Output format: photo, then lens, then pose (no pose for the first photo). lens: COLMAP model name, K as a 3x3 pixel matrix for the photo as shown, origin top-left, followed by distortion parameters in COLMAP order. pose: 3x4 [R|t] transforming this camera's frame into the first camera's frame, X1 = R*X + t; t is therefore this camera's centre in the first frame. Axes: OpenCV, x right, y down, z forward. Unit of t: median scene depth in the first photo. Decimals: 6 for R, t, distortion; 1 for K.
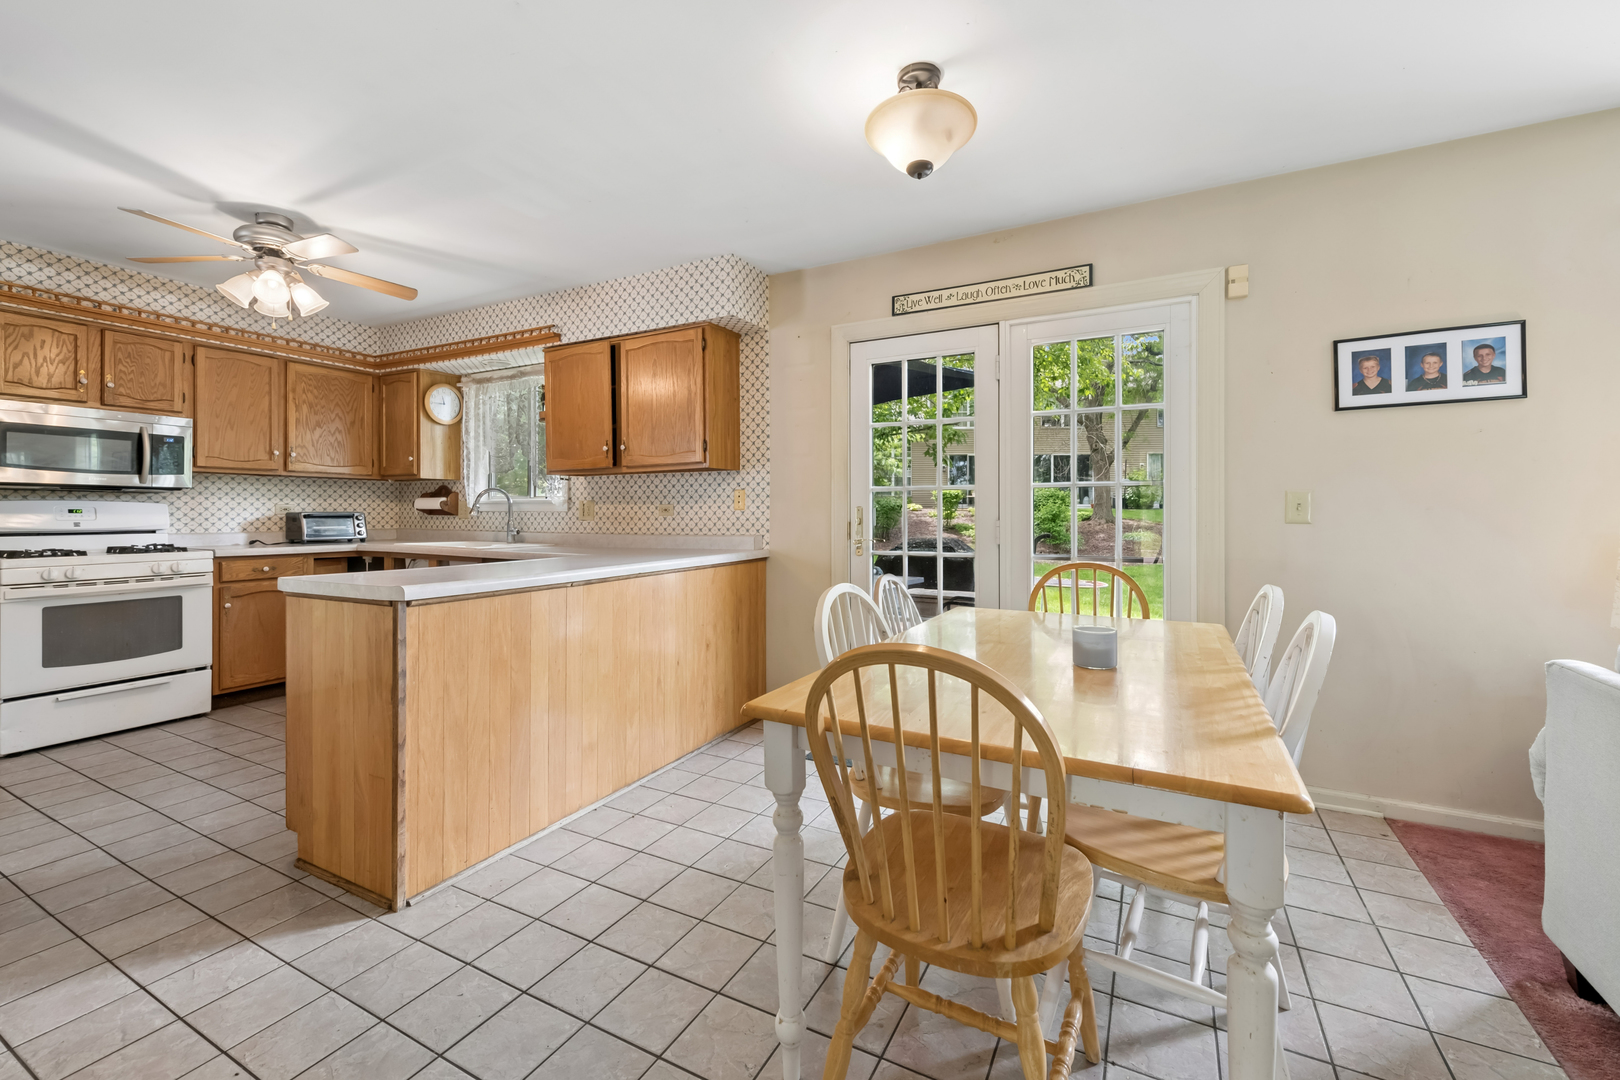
lens RADIAL K [[661.3, 0, 820.6], [0, 661.3, 515.5], [0, 0, 1]] dist [-0.001462, -0.001048]
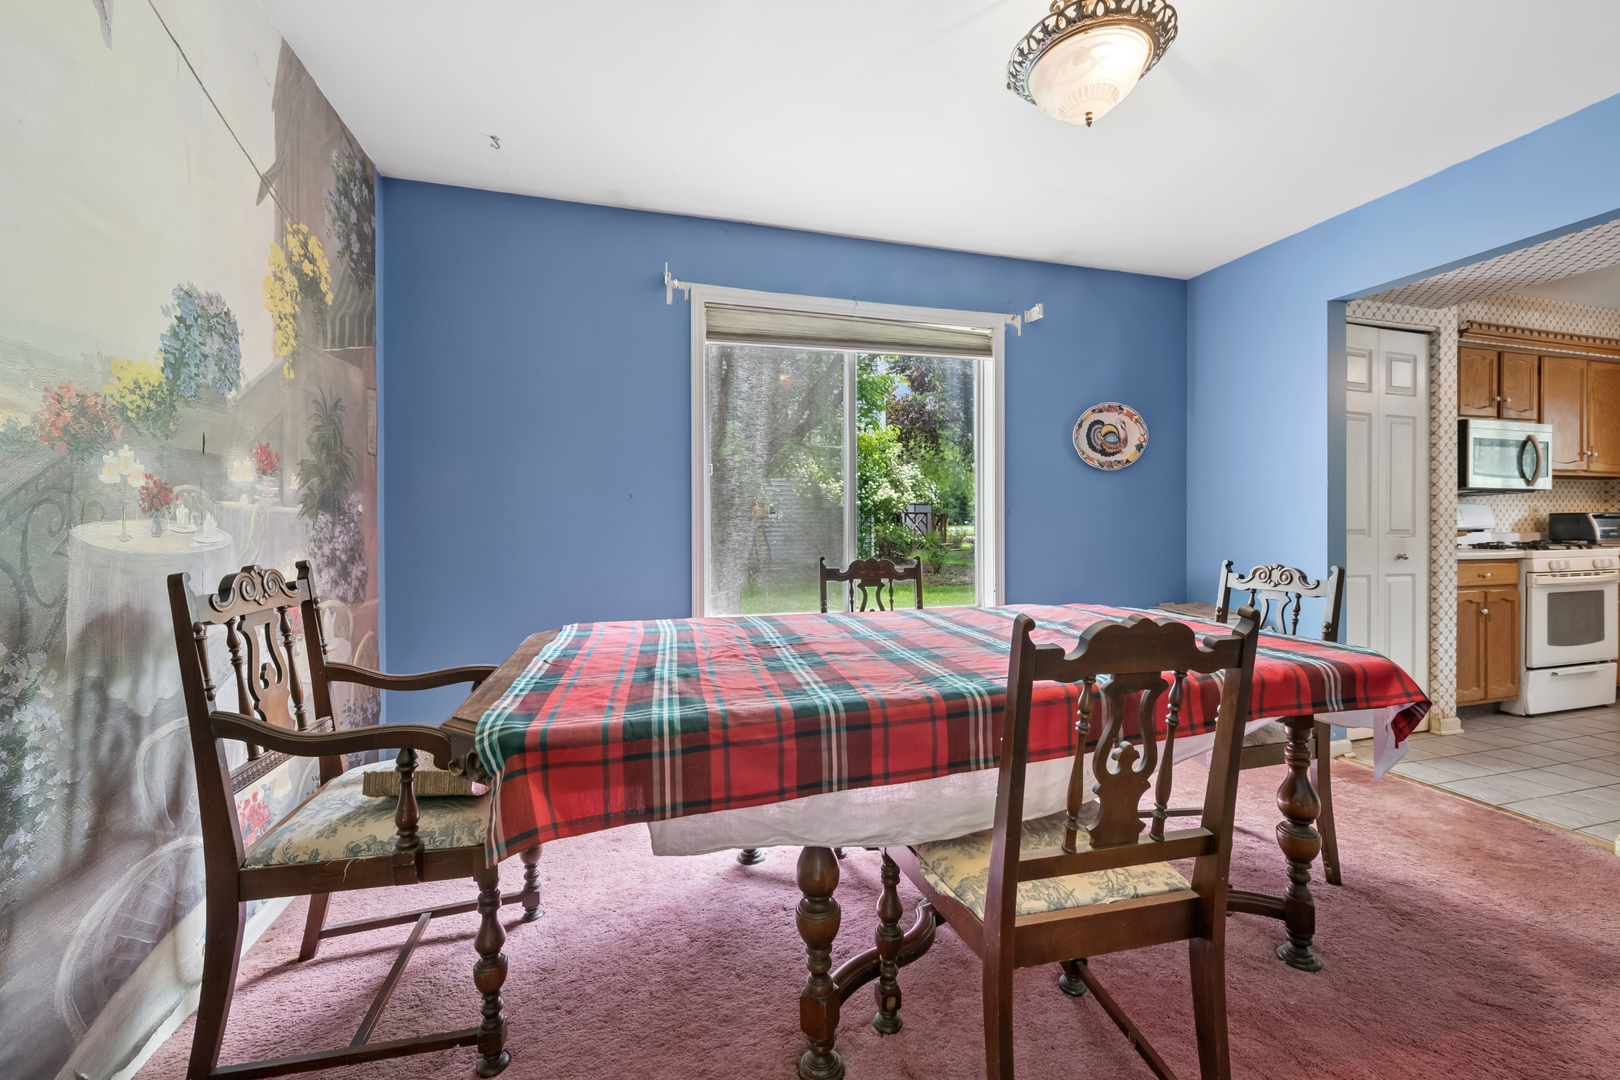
lens RADIAL K [[647.3, 0, 813.1], [0, 647.3, 532.9], [0, 0, 1]] dist [-0.002116, -0.000769]
pose [[0.686956, 0.003604, -0.726690, -0.978408], [0.003489, 0.999960, 0.008257, 0.015072], [0.726691, -0.008208, 0.686916, -0.563207]]
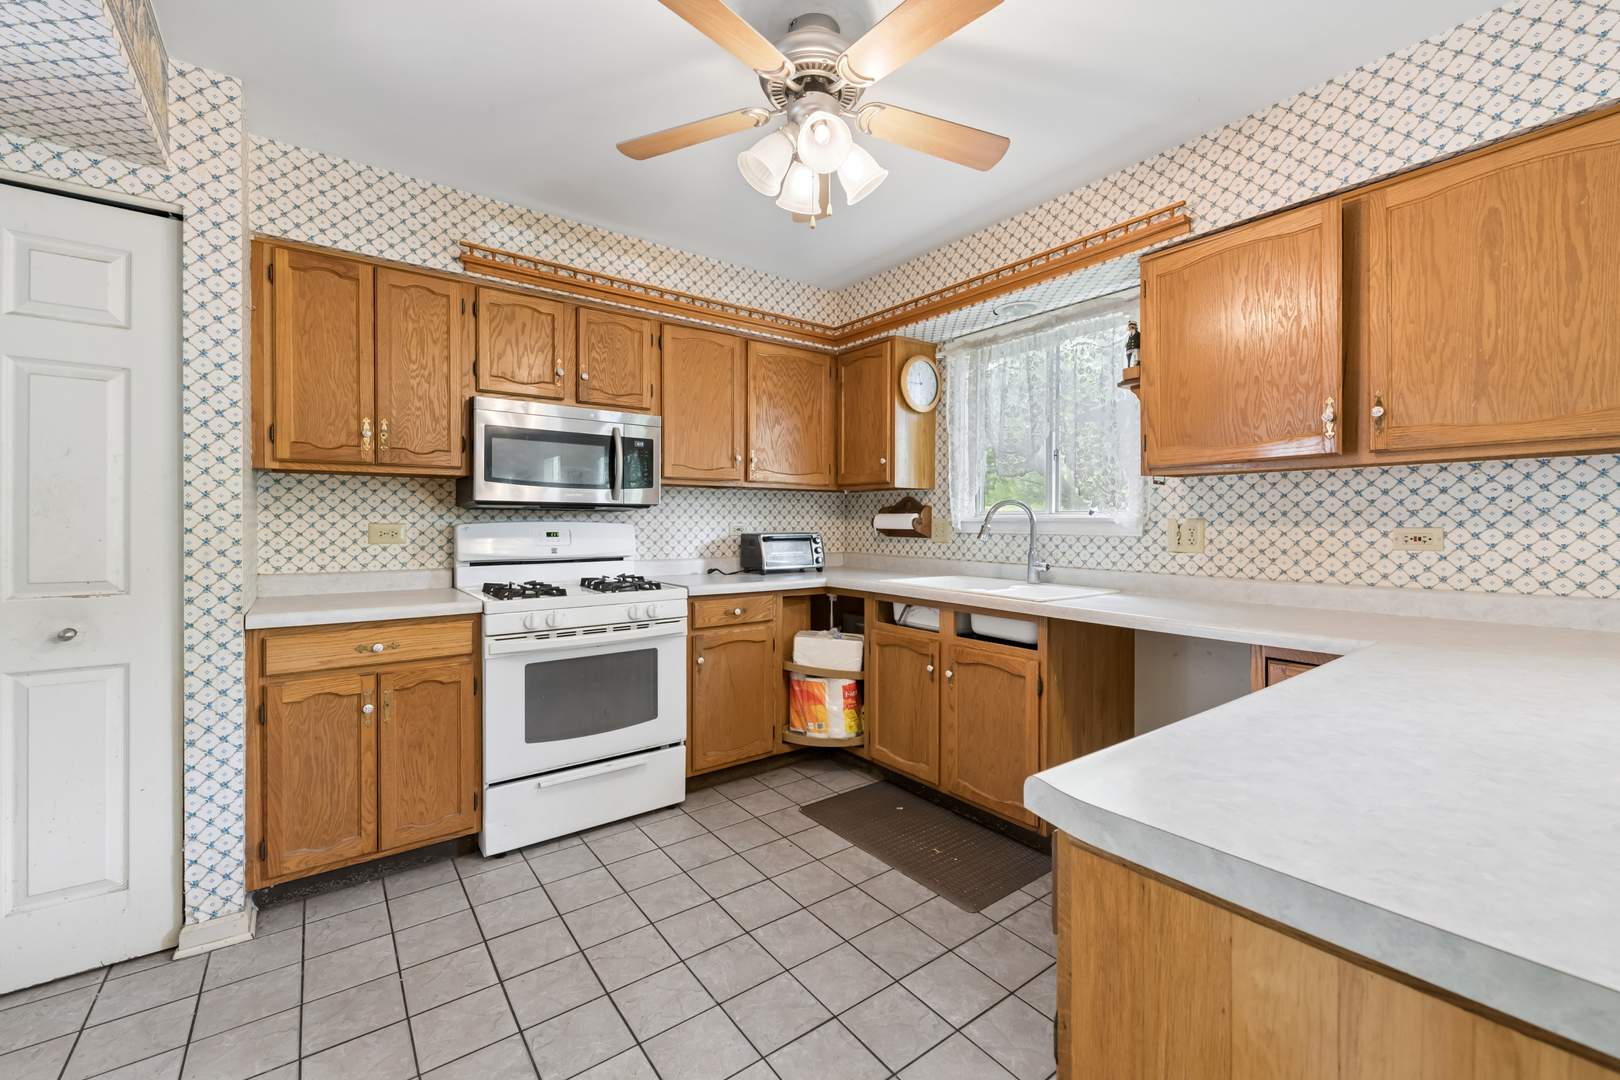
lens RADIAL K [[647.3, 0, 813.1], [0, 647.3, 532.9], [0, 0, 1]] dist [-0.002116, -0.000769]
pose [[0.900650, 0.008359, -0.434465, -0.439857], [-0.002276, 0.999892, 0.014521, -0.019221], [0.434540, -0.012089, 0.900572, 0.373022]]
